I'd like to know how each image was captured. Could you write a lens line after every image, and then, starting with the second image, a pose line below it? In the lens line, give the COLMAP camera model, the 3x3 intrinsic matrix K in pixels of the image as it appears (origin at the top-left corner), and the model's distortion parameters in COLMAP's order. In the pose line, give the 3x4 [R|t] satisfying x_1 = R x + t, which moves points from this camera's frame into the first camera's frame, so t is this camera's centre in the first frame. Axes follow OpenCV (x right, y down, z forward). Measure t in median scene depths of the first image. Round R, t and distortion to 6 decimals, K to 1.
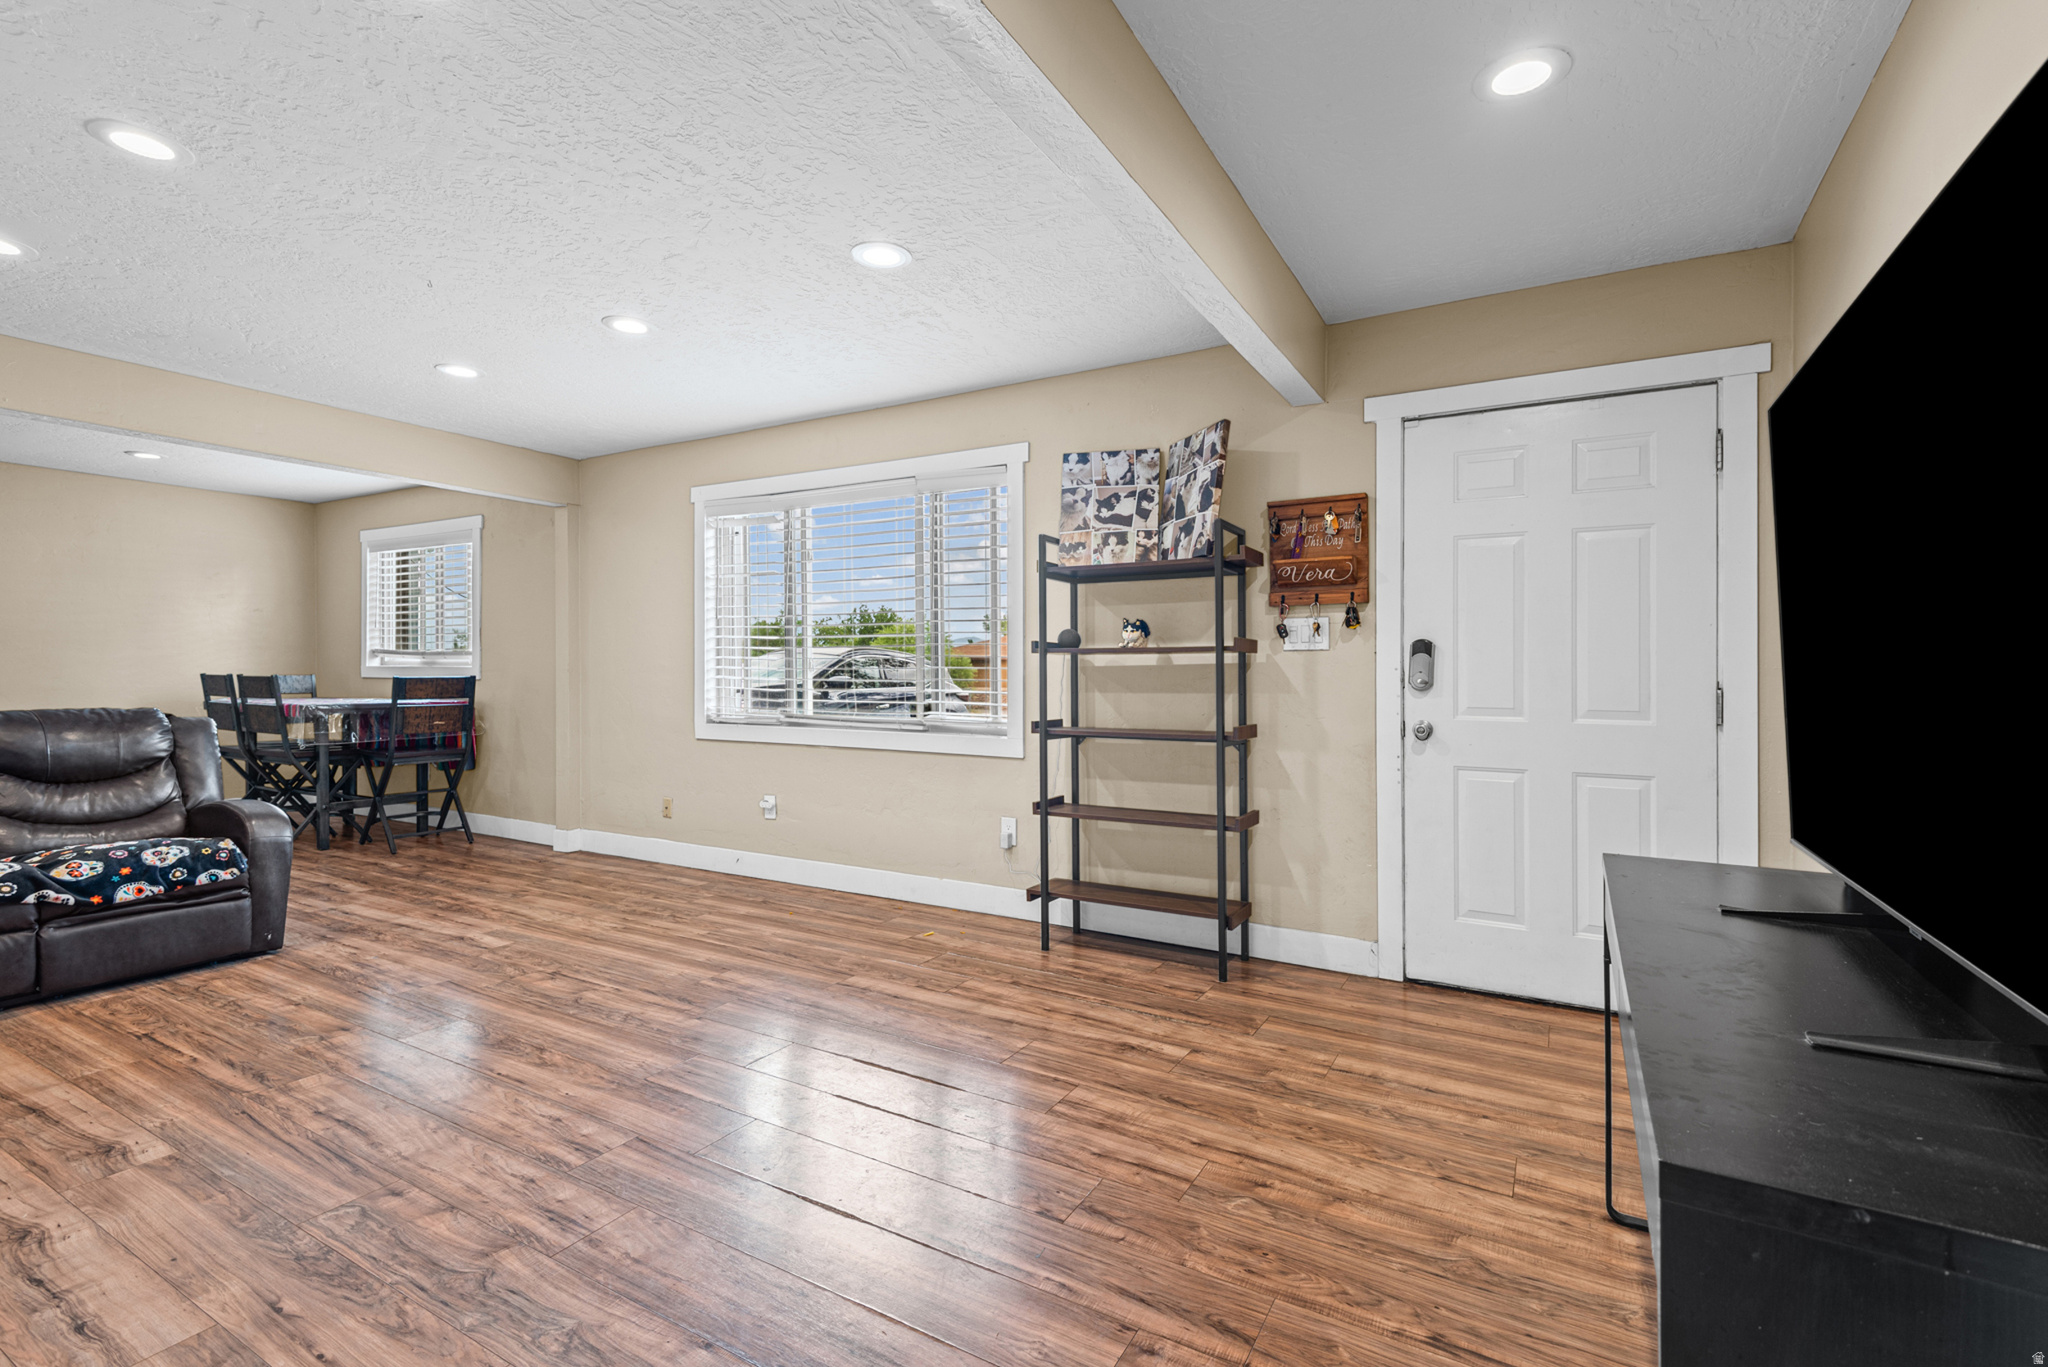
lens RADIAL K [[919.2, 0, 1029.9], [0, 919.2, 673.7], [0, 0, 1]] dist [0.030292, -0.010542]
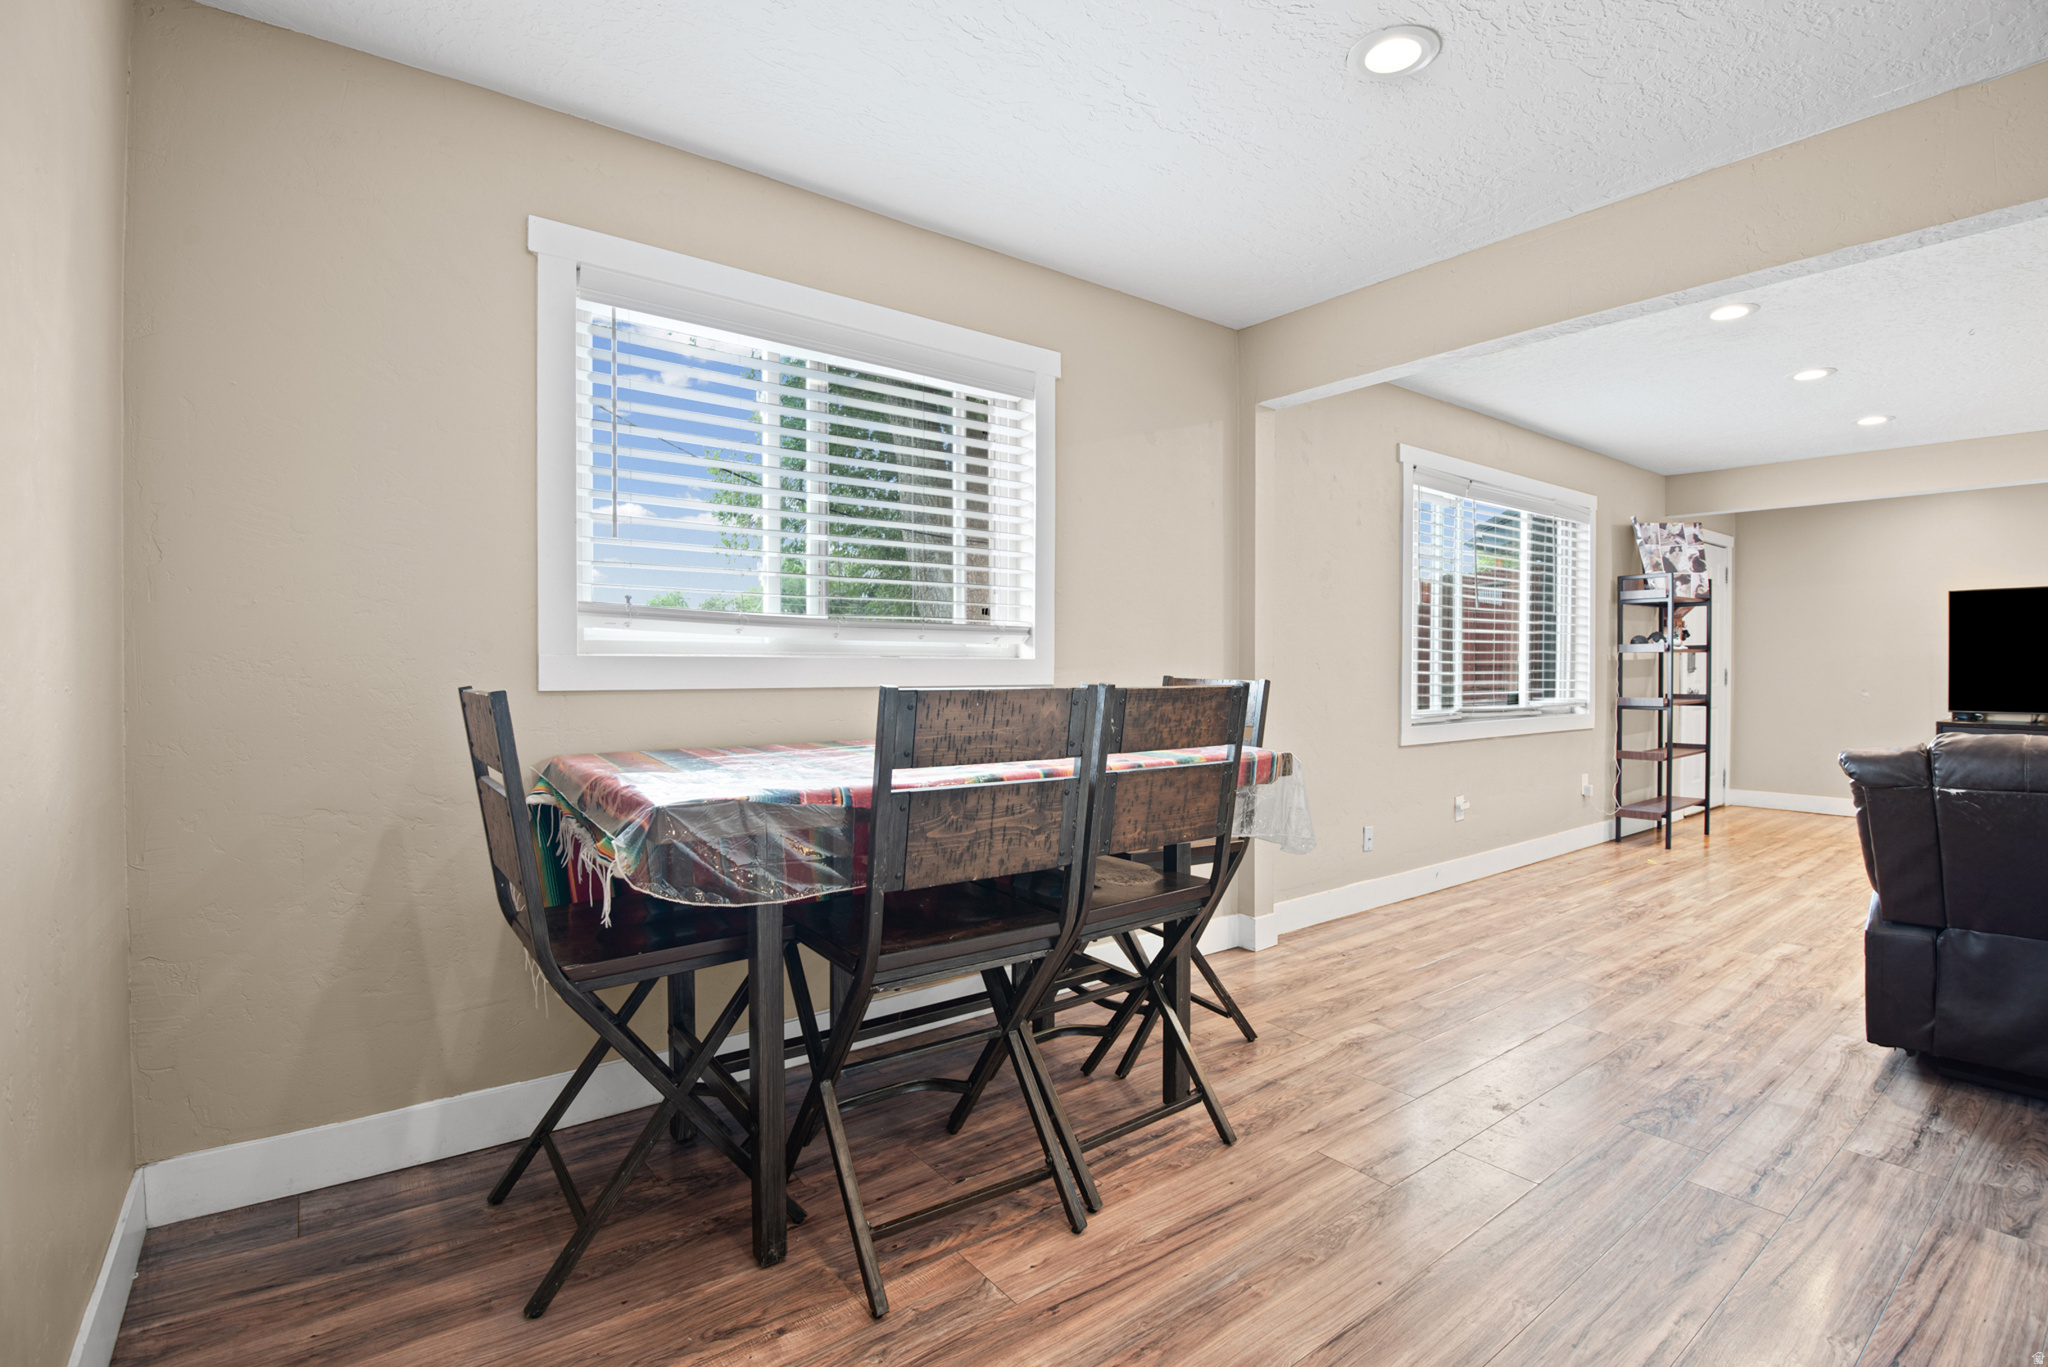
lens RADIAL K [[919.2, 0, 1029.9], [0, 919.2, 673.7], [0, 0, 1]] dist [0.030292, -0.010542]
pose [[0.375344, -0.017718, 0.926716, -3.953852], [-0.002110, 0.999798, 0.019969, -0.029156], [-0.926883, -0.009451, 0.375231, 3.078773]]
